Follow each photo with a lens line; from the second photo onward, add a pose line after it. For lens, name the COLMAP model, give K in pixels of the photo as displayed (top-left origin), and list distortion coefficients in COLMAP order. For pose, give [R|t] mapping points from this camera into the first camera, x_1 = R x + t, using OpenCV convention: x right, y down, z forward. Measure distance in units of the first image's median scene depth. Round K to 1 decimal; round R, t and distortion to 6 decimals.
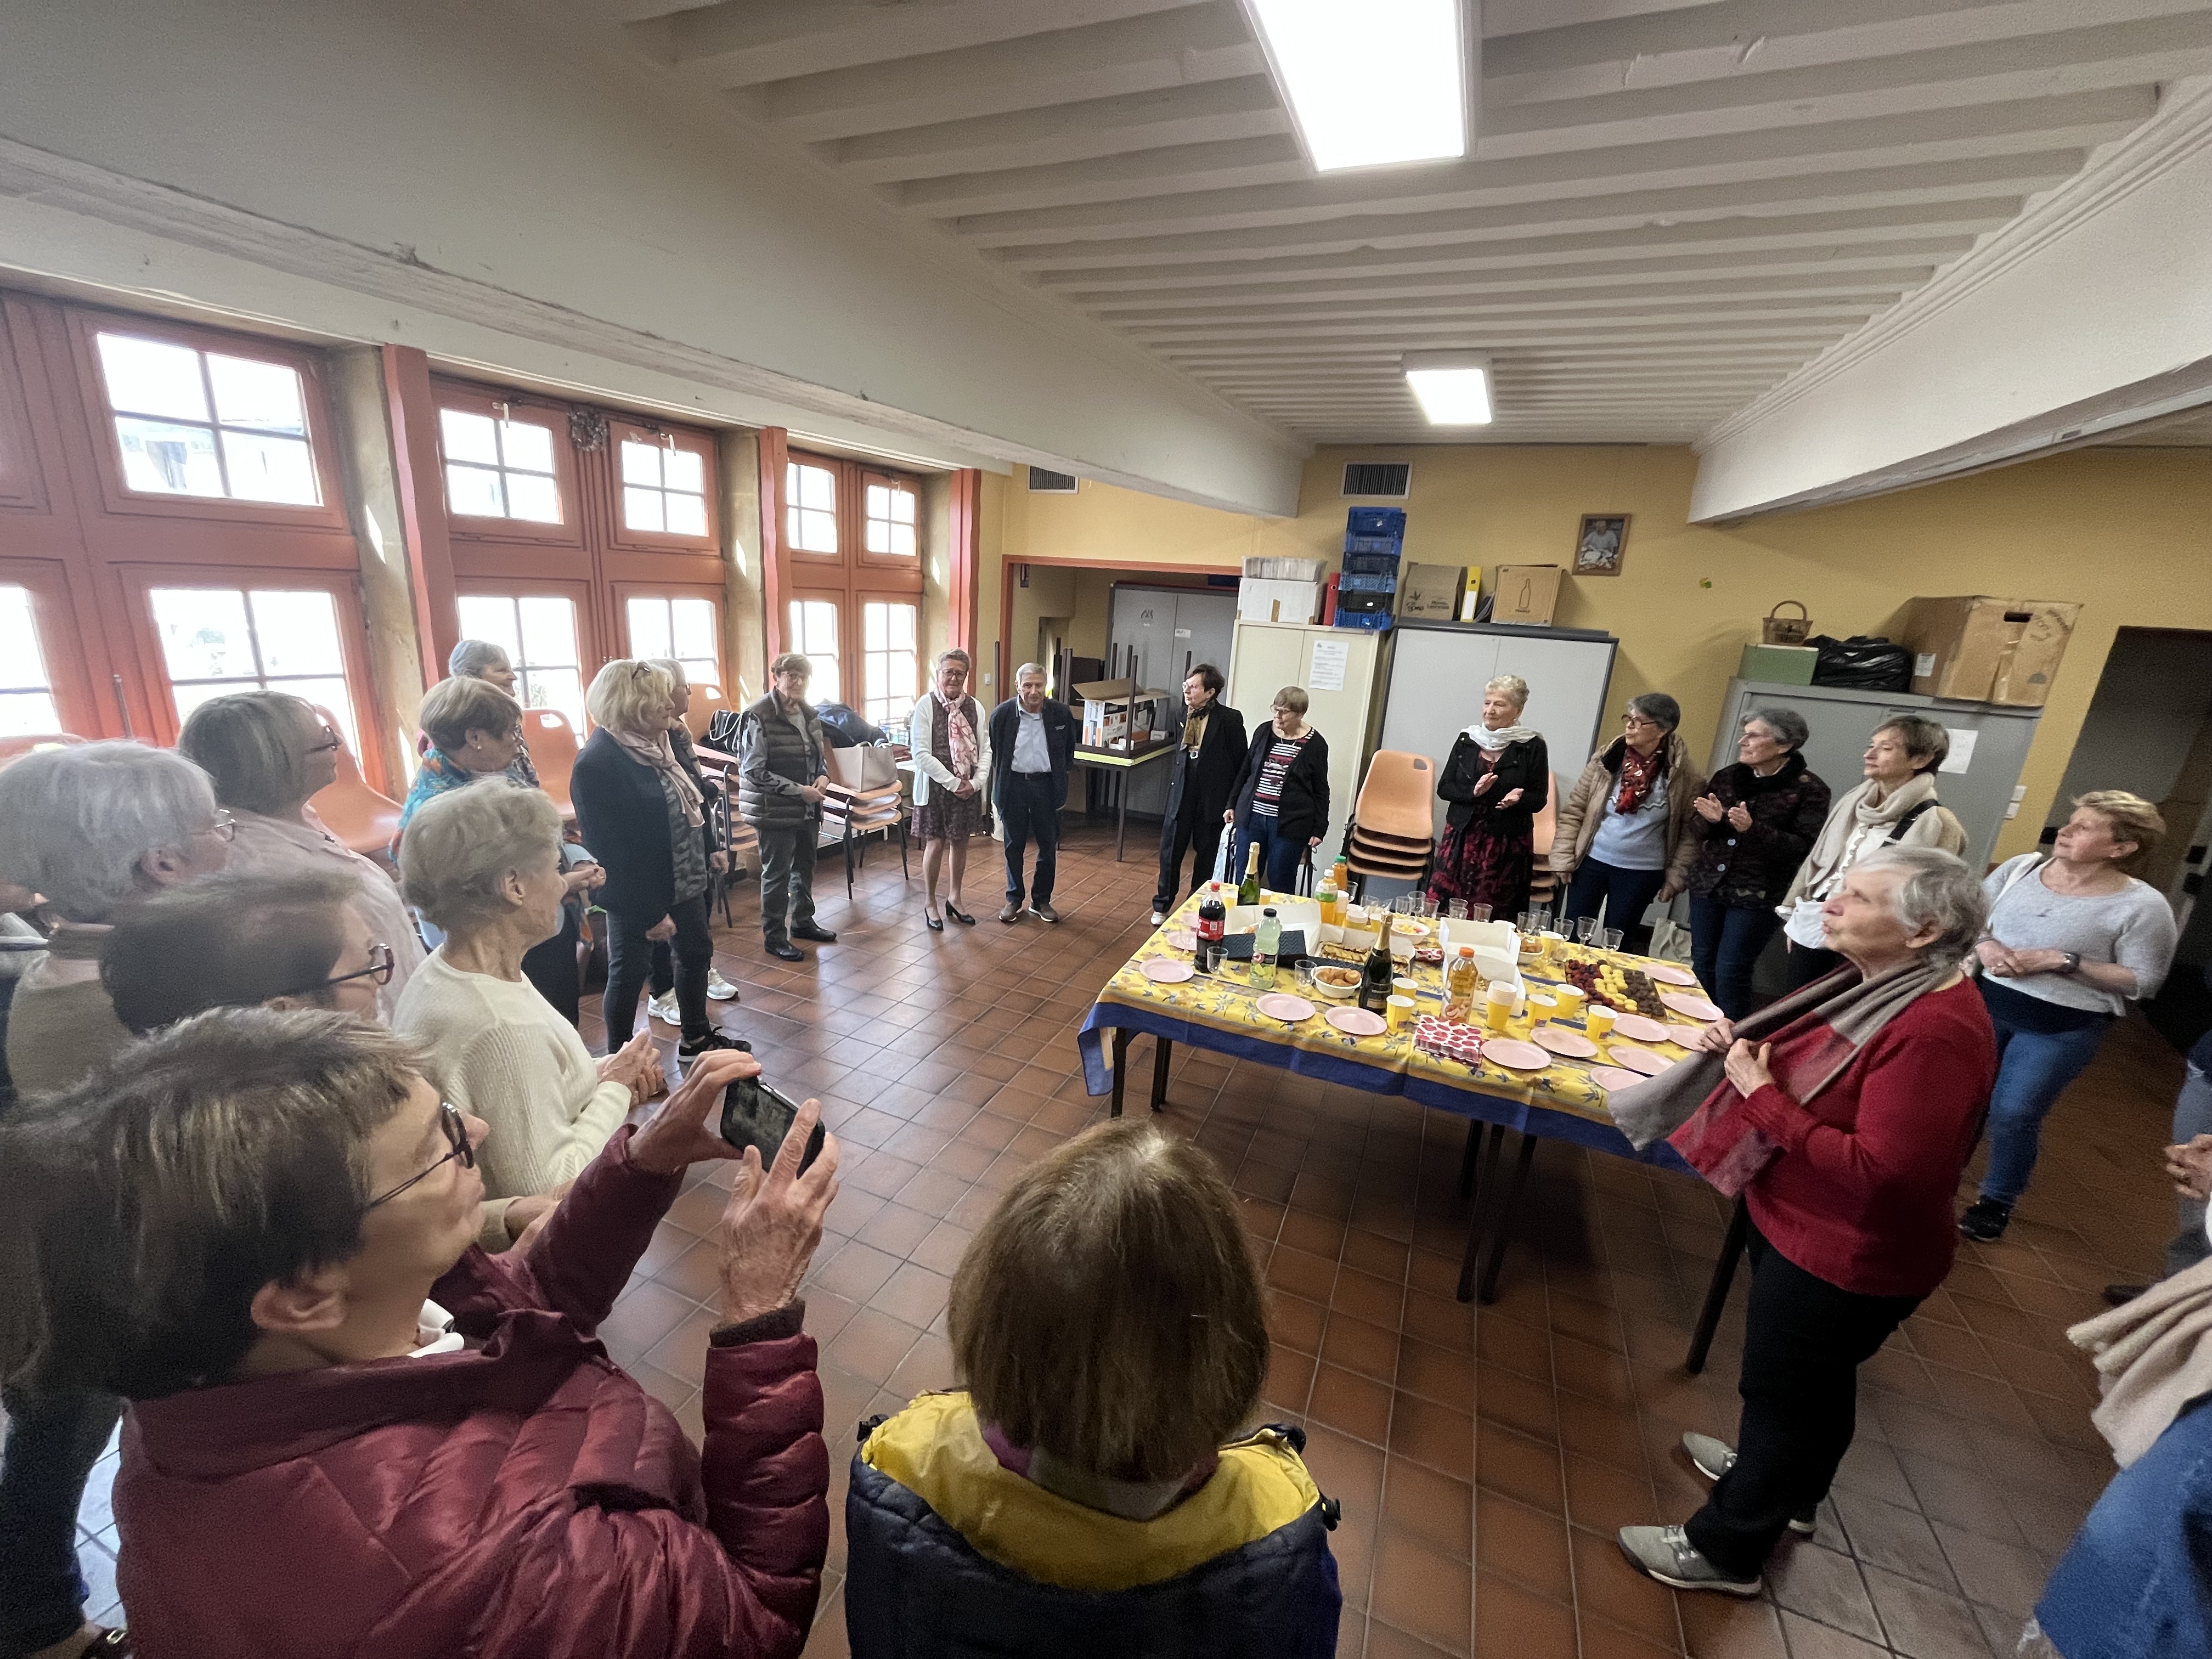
lens RADIAL K [[890.0, 0, 1095.3], [0, 890.0, 838.9], [0, 0, 1]] dist [-0.005415, 0.000280]
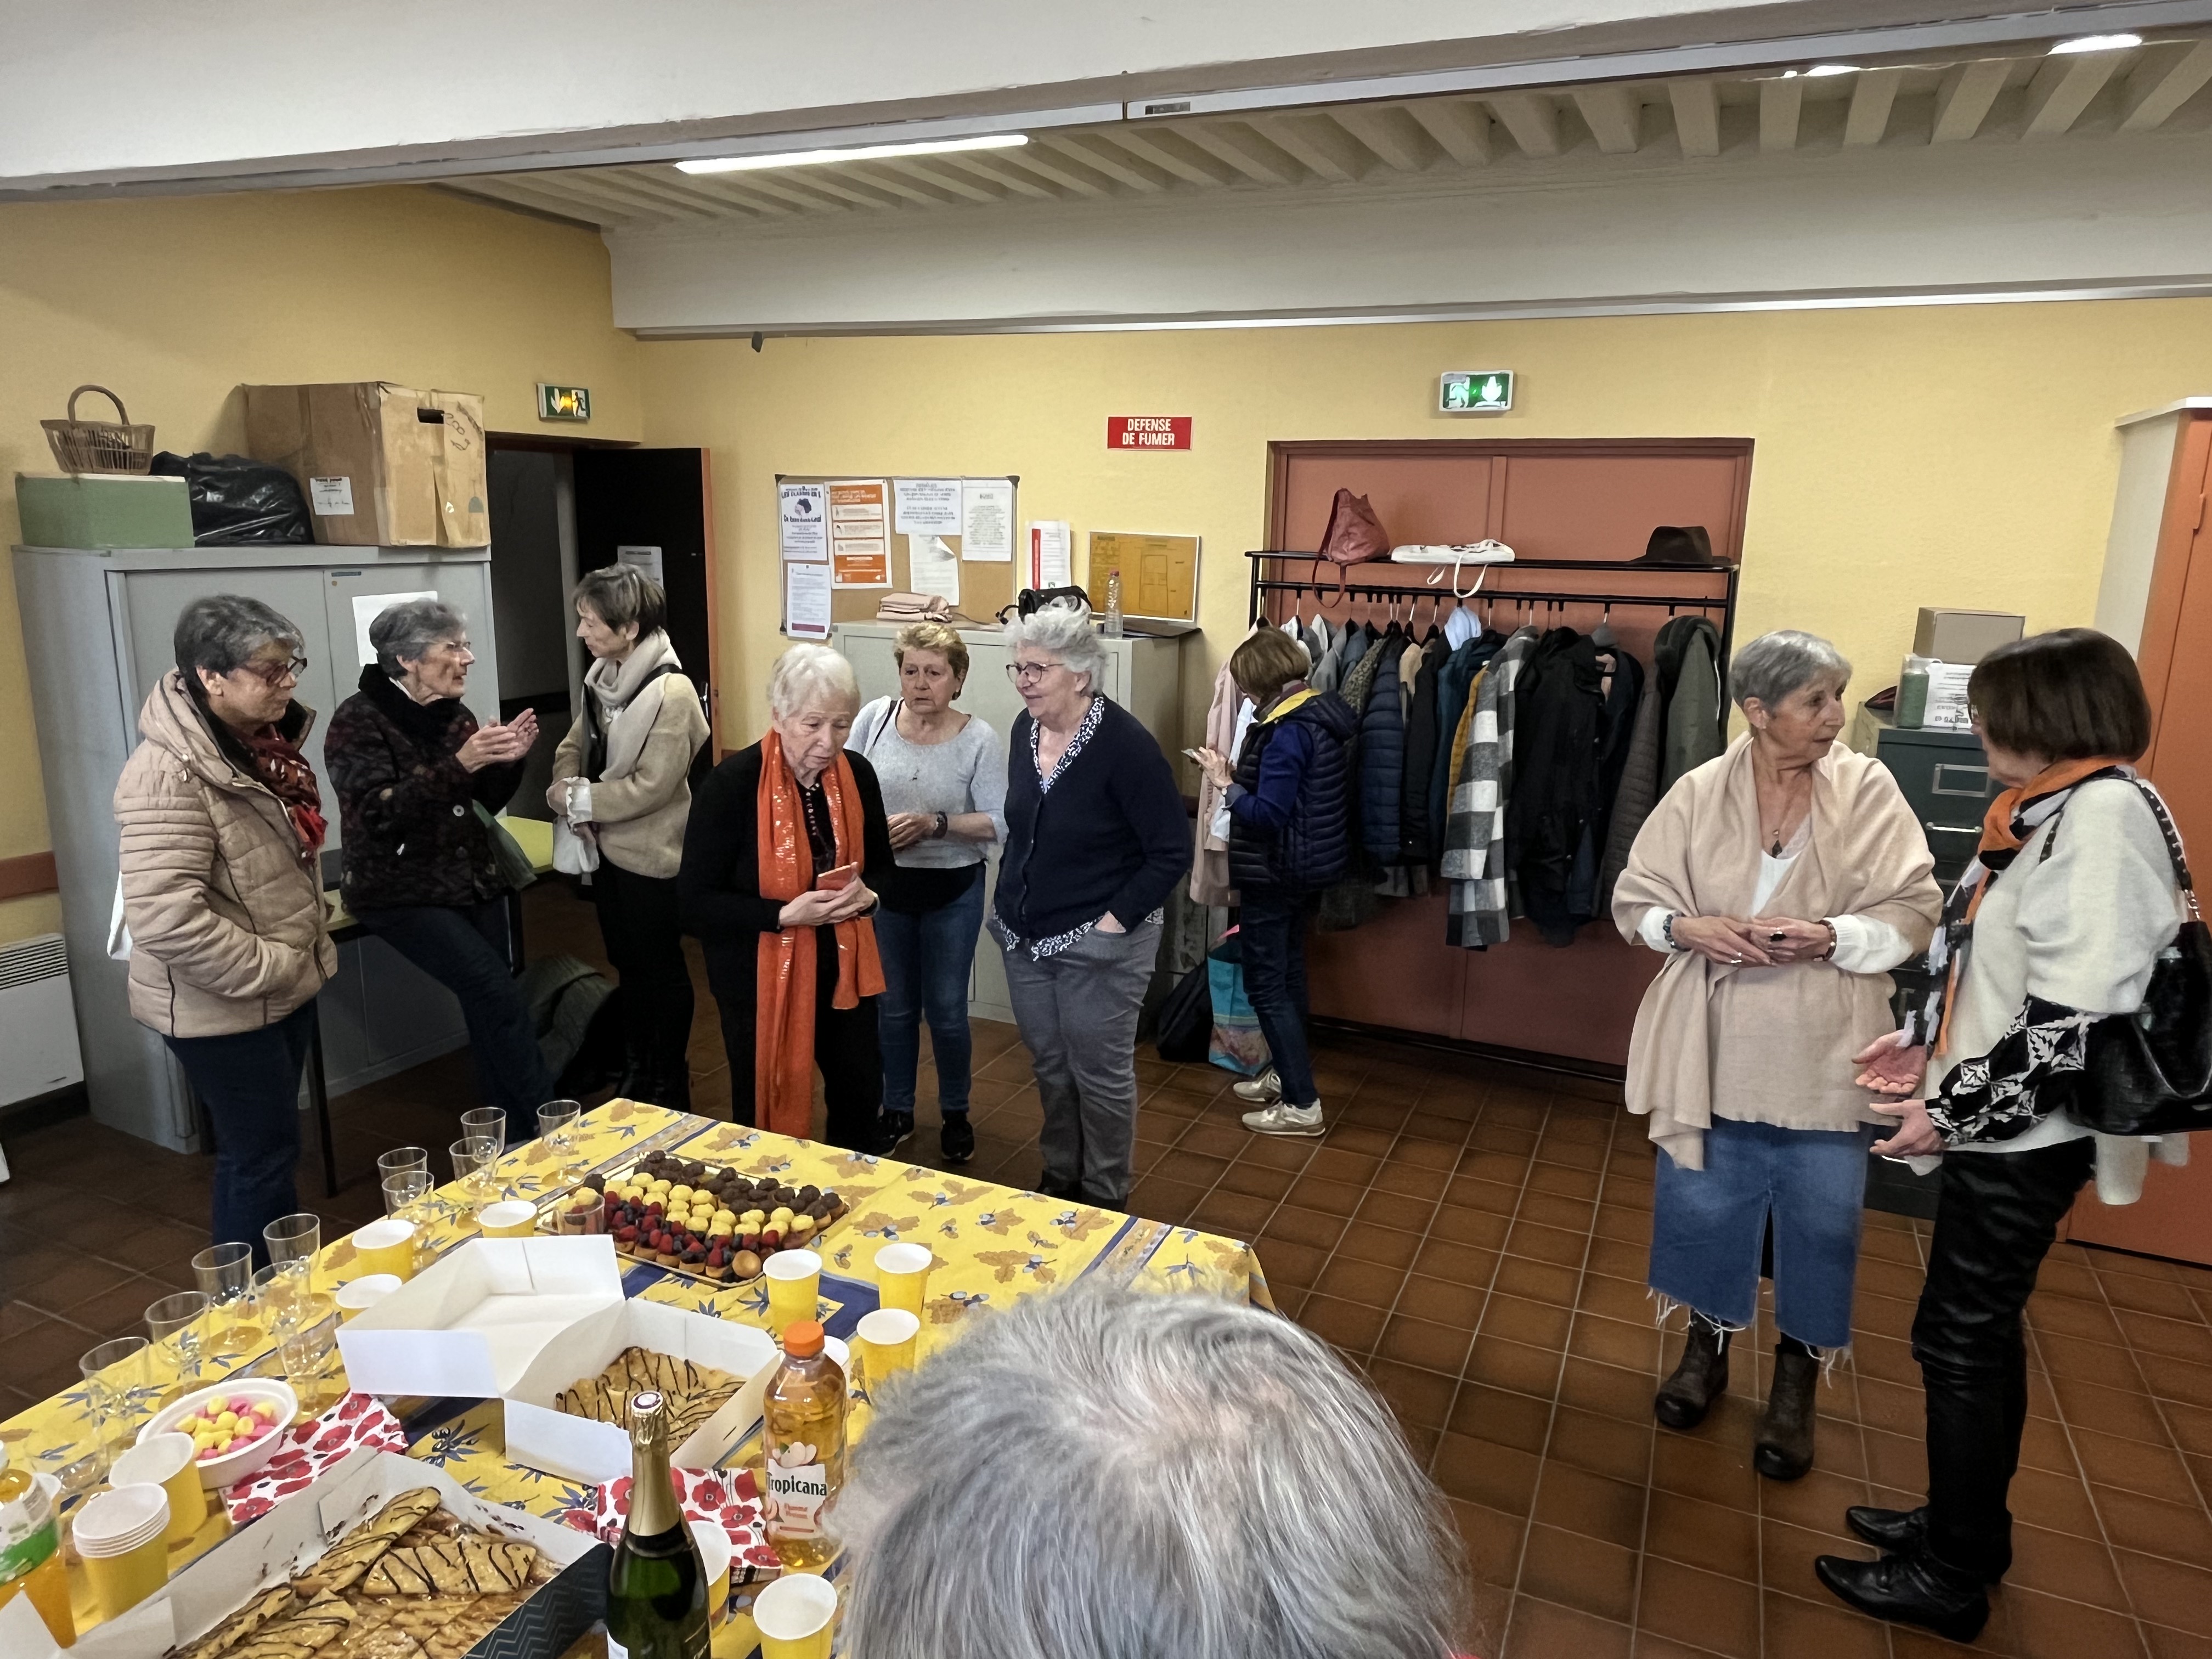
lens RADIAL K [[1385.9, 0, 1099.2], [0, 1385.9, 818.0], [0, 0, 1]] dist [-0.003389, -0.002888]
pose [[0.023379, -0.271478, 0.962161, -0.025804], [0.255393, 0.932111, 0.256794, -0.096068], [-0.966555, 0.239726, 0.091126, 0.438844]]
